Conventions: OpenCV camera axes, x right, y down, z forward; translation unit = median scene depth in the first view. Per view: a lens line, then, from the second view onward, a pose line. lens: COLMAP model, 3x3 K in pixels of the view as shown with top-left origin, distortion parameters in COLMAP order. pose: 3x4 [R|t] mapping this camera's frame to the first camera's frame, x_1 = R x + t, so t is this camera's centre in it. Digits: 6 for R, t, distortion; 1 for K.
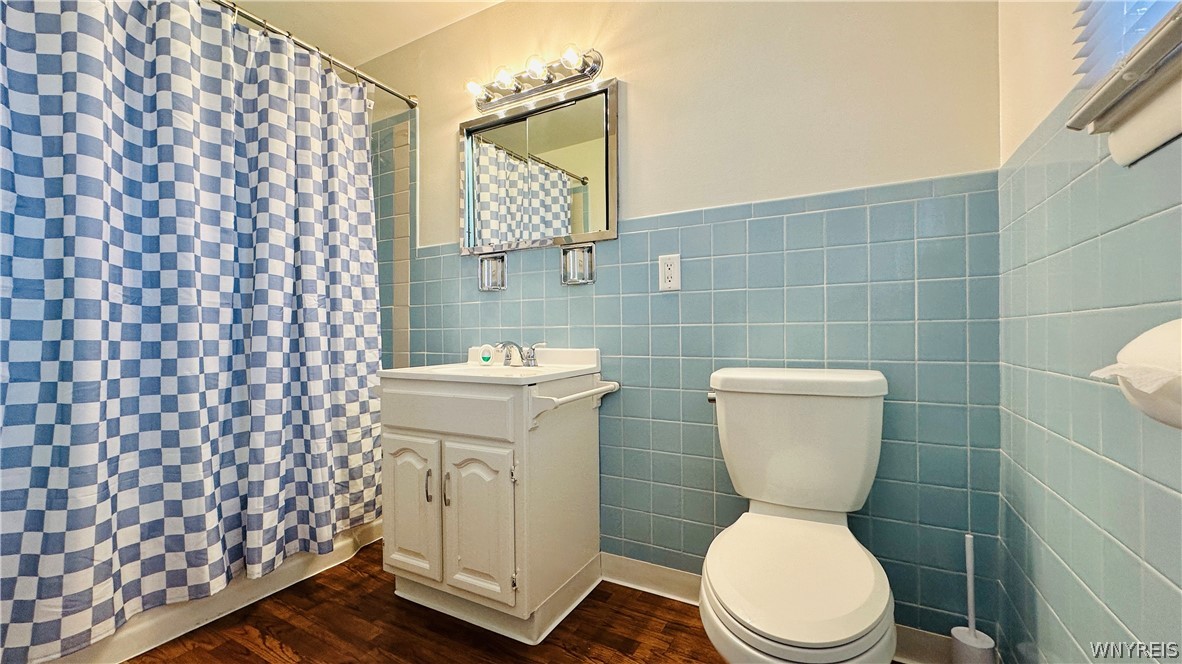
lens RADIAL K [[469.9, 0, 589.4], [0, 469.9, 331.0], [0, 0, 1]] dist [0.001880, 0.000085]
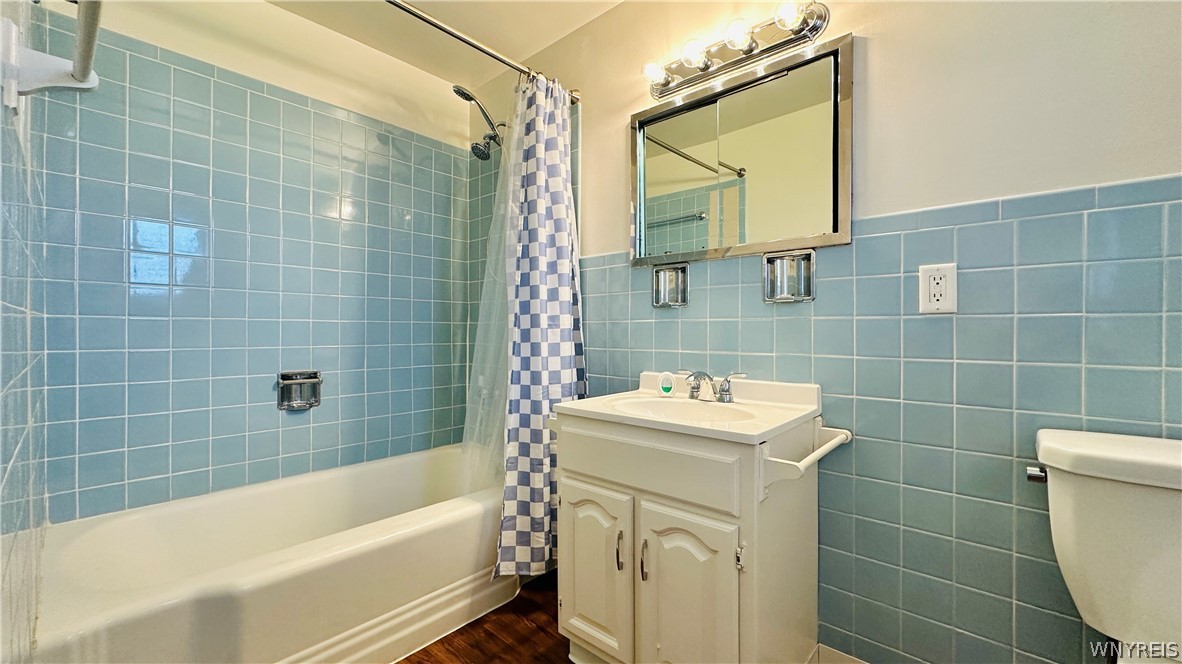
lens RADIAL K [[469.9, 0, 594.6], [0, 469.9, 331.0], [0, 0, 1]] dist [0.001880, 0.000085]
pose [[0.975394, 0.009837, -0.220251, -0.175021], [-0.008499, 0.999939, 0.007023, -0.054651], [0.220307, -0.004978, 0.975418, 0.154891]]
